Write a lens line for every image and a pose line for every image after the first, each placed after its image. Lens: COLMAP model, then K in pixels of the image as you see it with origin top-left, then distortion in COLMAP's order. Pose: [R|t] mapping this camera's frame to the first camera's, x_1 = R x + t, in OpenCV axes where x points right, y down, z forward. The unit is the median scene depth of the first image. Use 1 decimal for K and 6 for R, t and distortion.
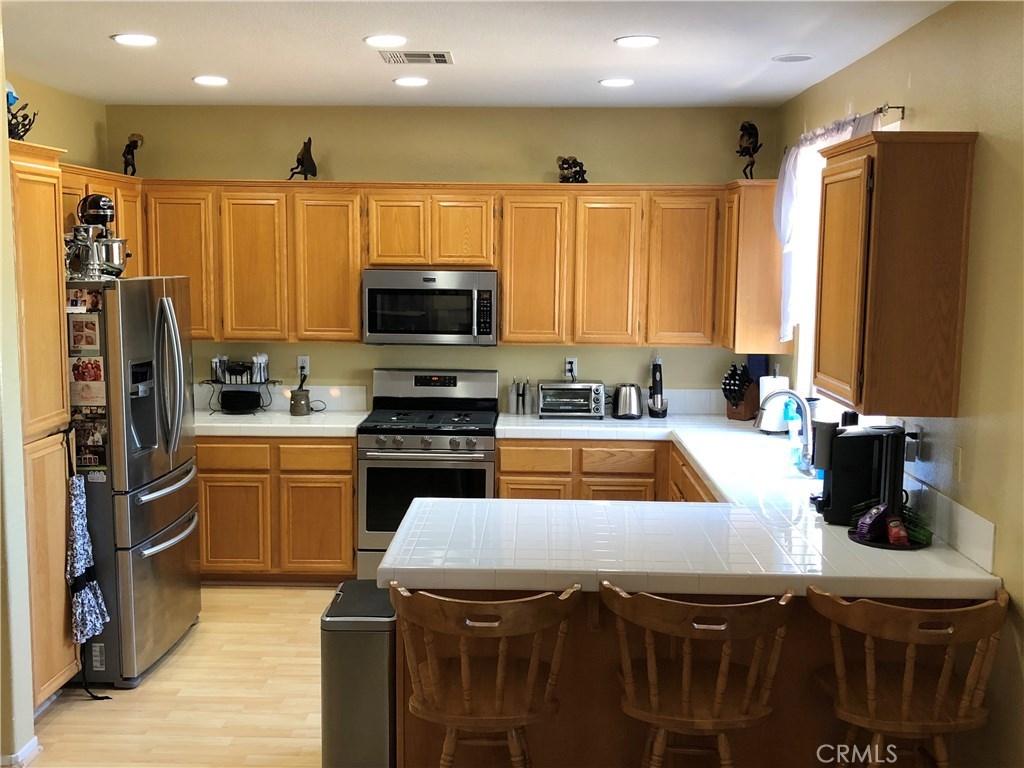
lens RADIAL K [[1146.8, 0, 512.0], [0, 1146.8, 384.0], [0, 0, 1]] dist [0.189739, -0.570445]
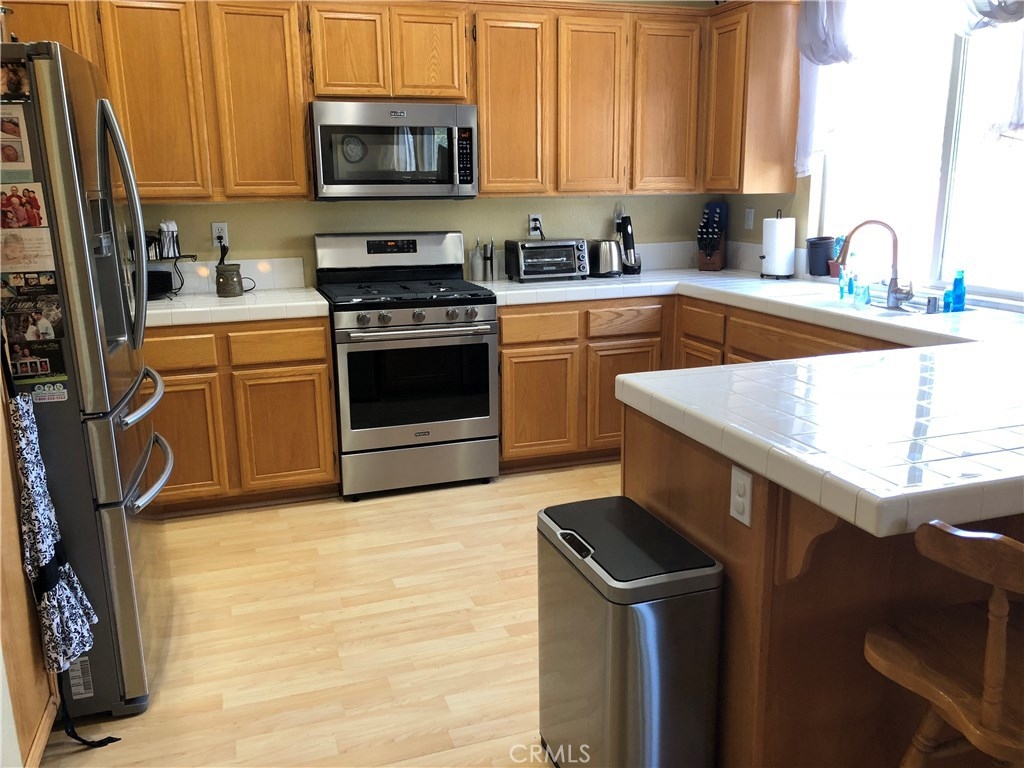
lens RADIAL K [[849.4, 0, 512.0], [0, 849.4, 384.0], [0, 0, 1]] dist [0.043454, -0.047466]
pose [[0.933394, -0.100705, 0.344433, -0.221863], [0.061658, 0.990548, 0.122526, 0.027930], [-0.353517, -0.093128, 0.930781, 0.396666]]
